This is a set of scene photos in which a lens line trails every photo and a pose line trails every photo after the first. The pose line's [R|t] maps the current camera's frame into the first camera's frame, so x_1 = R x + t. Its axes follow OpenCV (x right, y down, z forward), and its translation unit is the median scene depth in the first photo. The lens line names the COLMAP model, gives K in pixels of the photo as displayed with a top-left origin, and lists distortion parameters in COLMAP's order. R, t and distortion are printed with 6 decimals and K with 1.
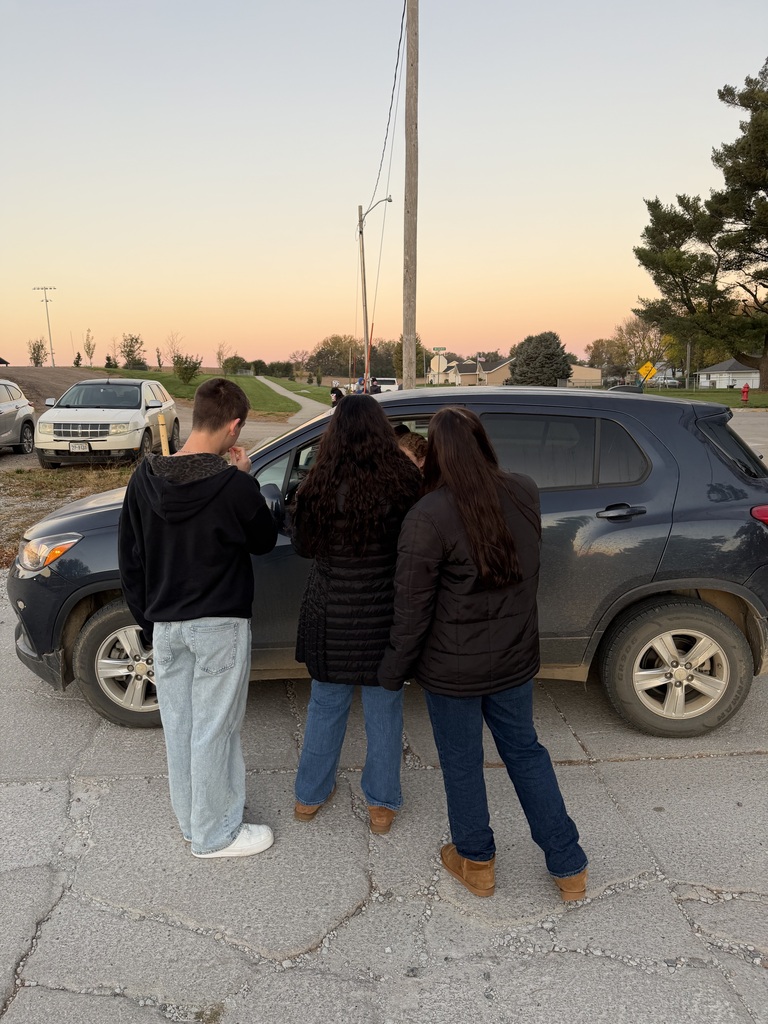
lens RADIAL K [[752.4, 0, 382.8], [0, 752.4, 514.9], [0, 0, 1]] dist [0.074218, -0.057863]
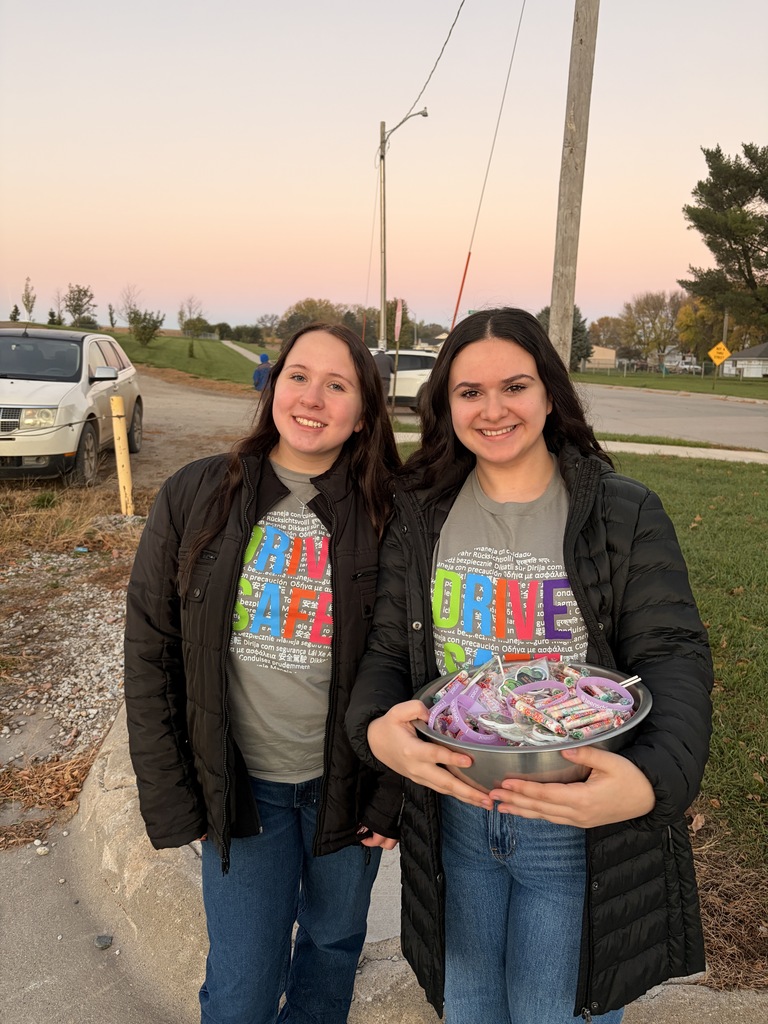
lens RADIAL K [[819.7, 0, 385.4], [0, 819.7, 522.9], [0, 0, 1]] dist [0.019786, 0.021288]
pose [[0.998644, 0.032407, 0.040740, -0.020090], [-0.033552, 0.999052, 0.027742, -0.010647], [-0.039802, -0.029071, 0.998785, 0.066536]]
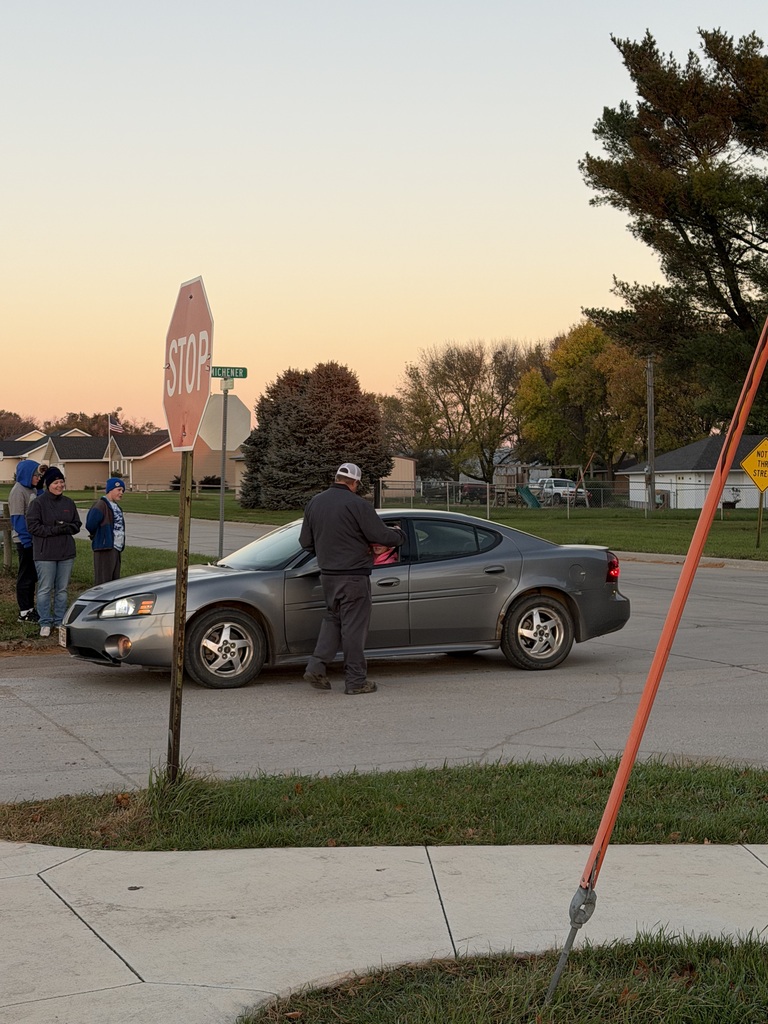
lens RADIAL K [[1720.0, 0, 384.1], [0, 1720.0, 509.2], [0, 0, 1]] dist [0.184695, 0.000000]
pose [[0.952468, 0.011015, 0.304439, -0.030004], [0.037044, 0.987742, -0.151636, -0.028316], [-0.302377, 0.155706, 0.940385, 0.158744]]
